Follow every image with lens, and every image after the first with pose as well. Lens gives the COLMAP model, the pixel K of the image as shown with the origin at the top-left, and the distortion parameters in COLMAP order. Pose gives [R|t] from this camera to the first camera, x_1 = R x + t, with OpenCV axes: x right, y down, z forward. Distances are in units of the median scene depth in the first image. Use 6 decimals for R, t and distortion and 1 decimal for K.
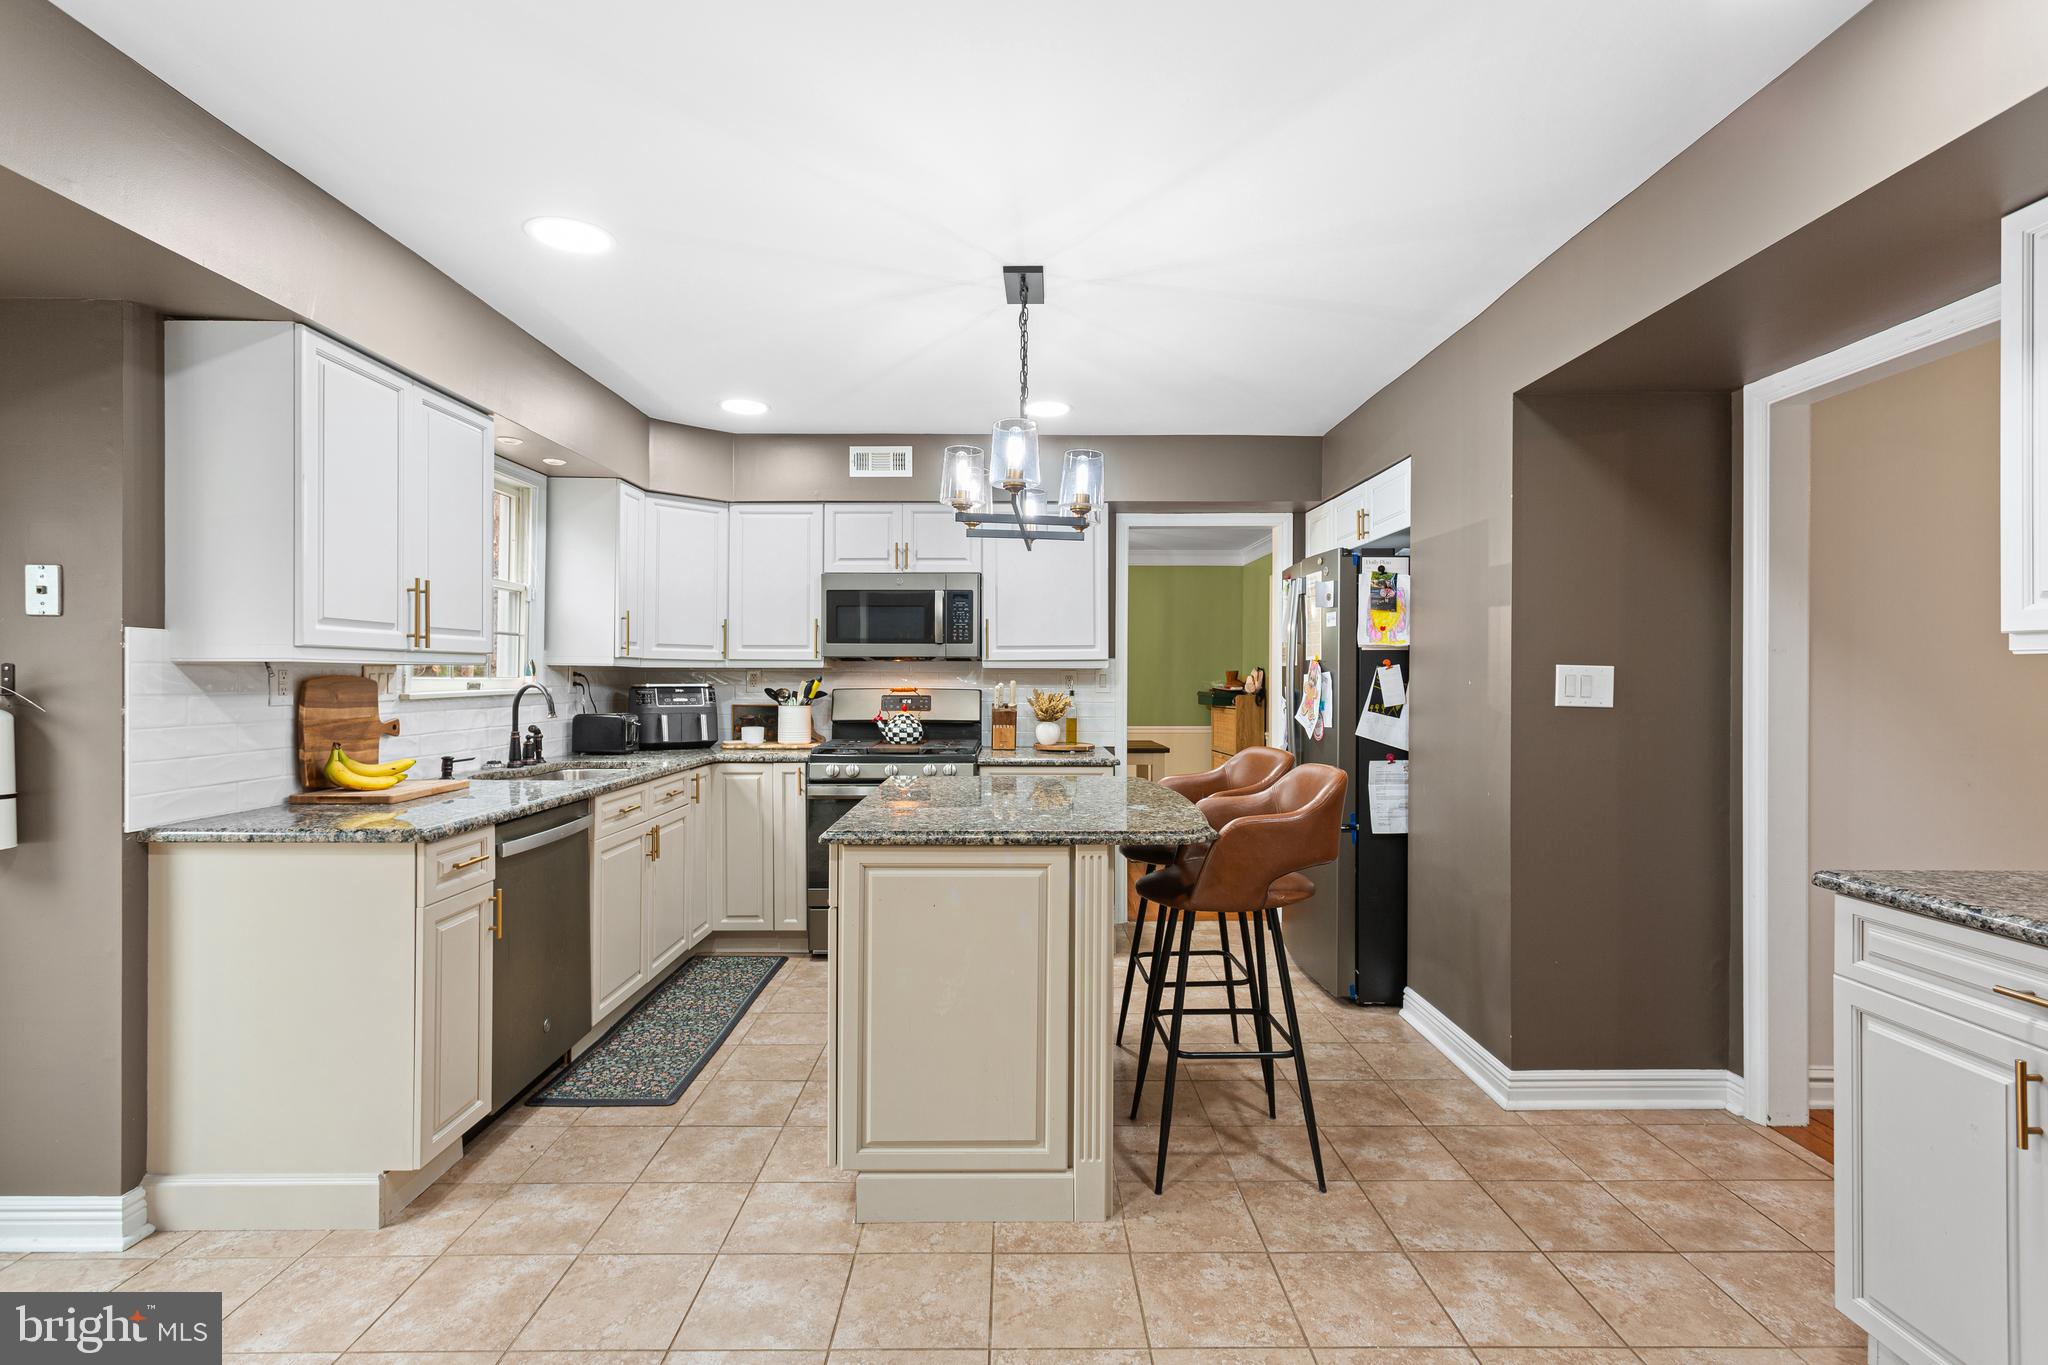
lens RADIAL K [[958.5, 0, 1016.5], [0, 958.5, 672.0], [0, 0, 1]] dist [0.002074, 0.001052]
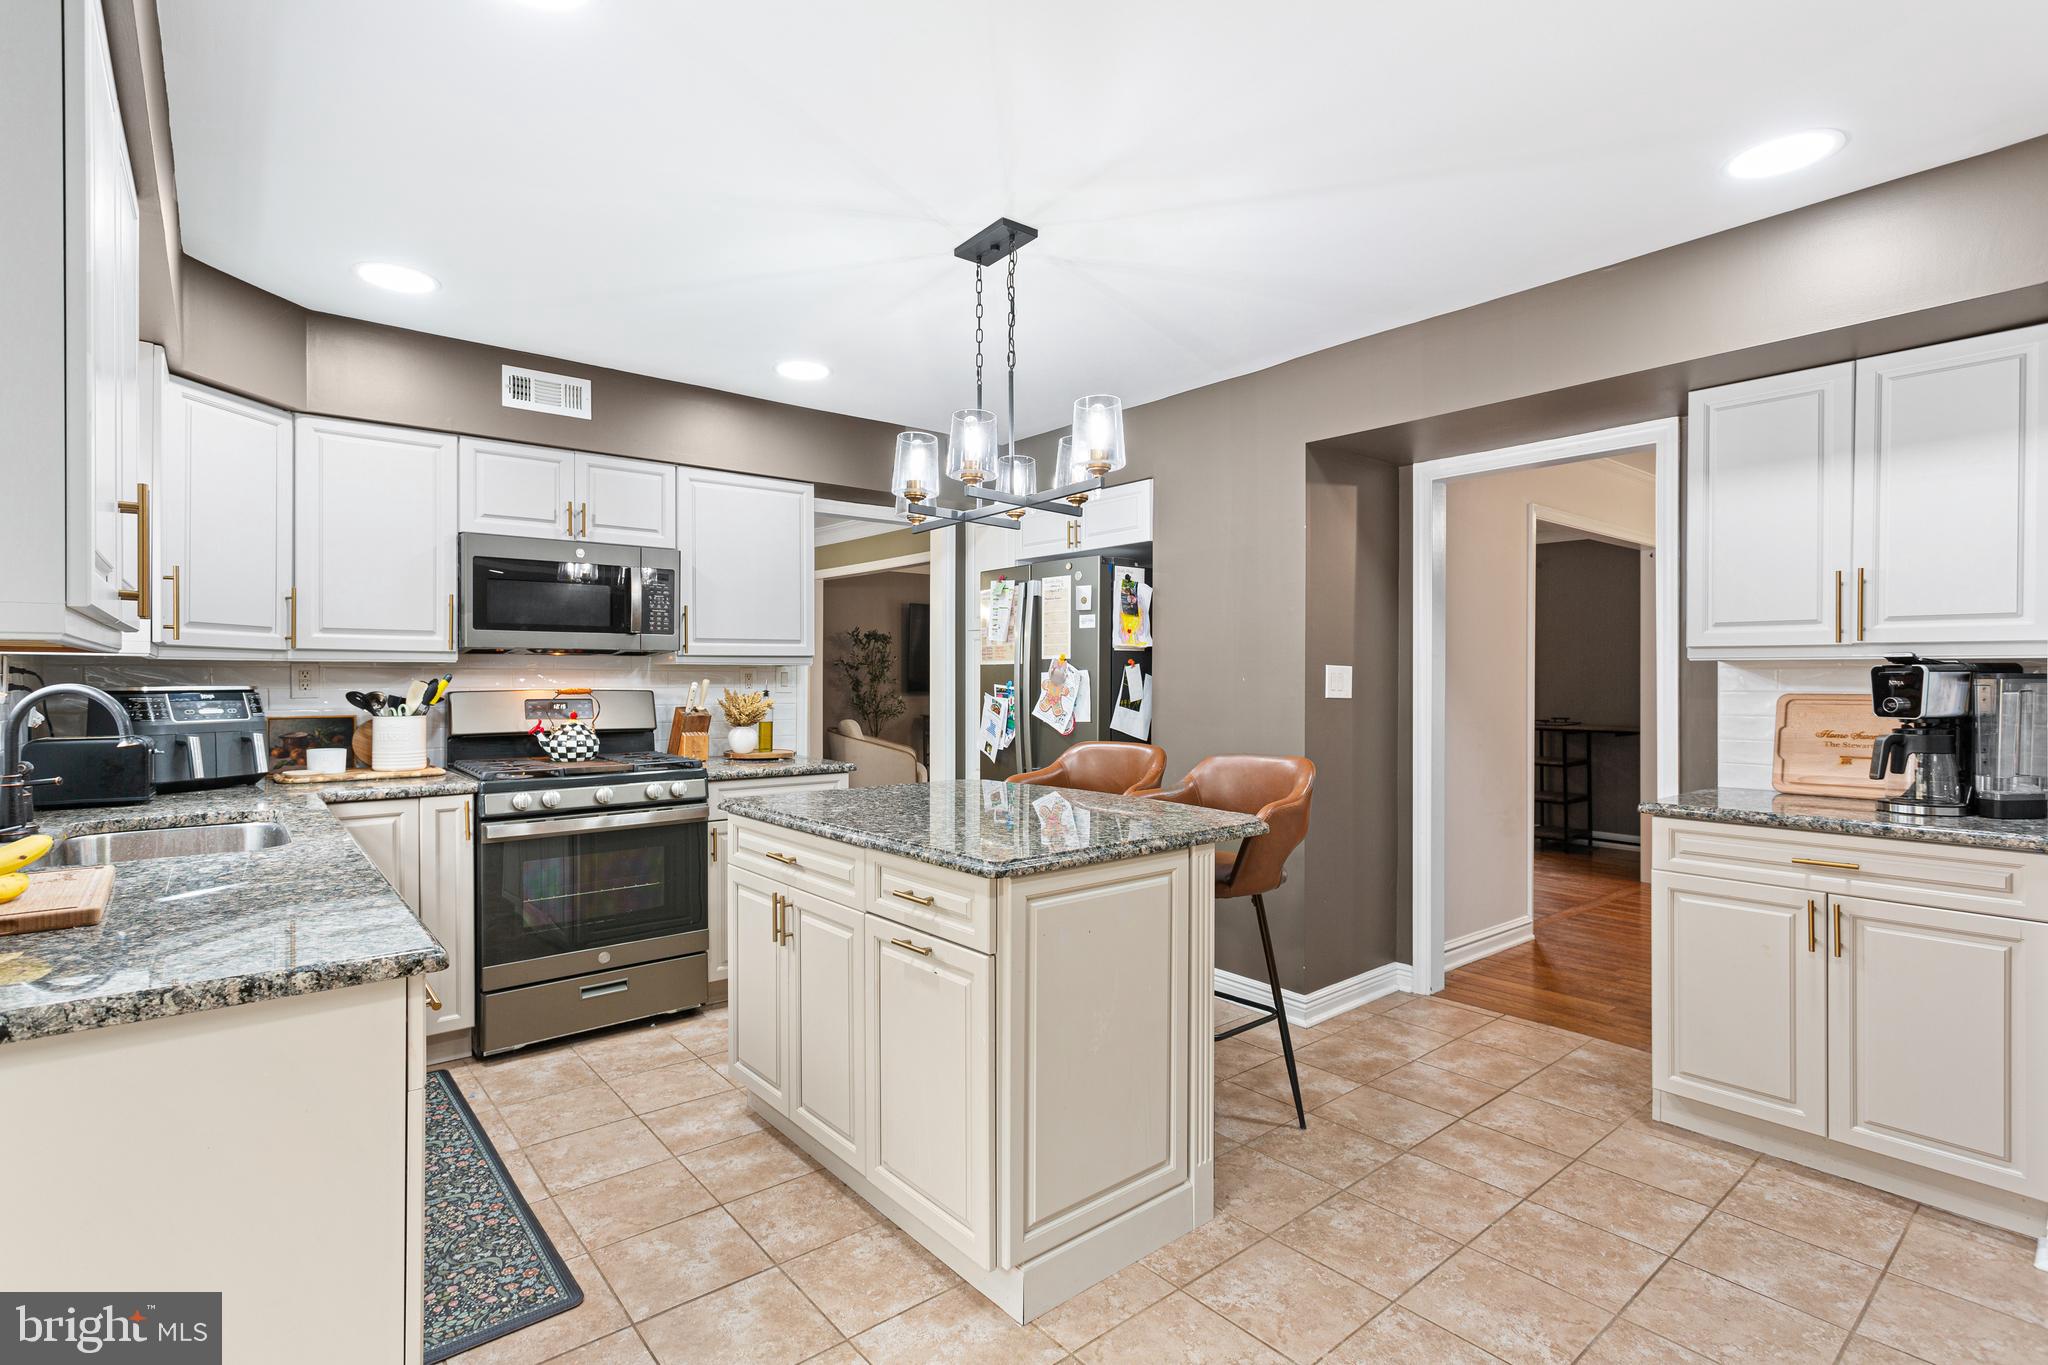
lens RADIAL K [[968.2, 0, 1011.6], [0, 968.2, 673.9], [0, 0, 1]] dist [-0.001888, 0.010438]
pose [[0.776897, 0.000969, 0.629627, -0.366358], [-0.002713, 0.999995, 0.001807, 0.002011], [-0.629622, -0.003112, 0.776895, 0.181151]]
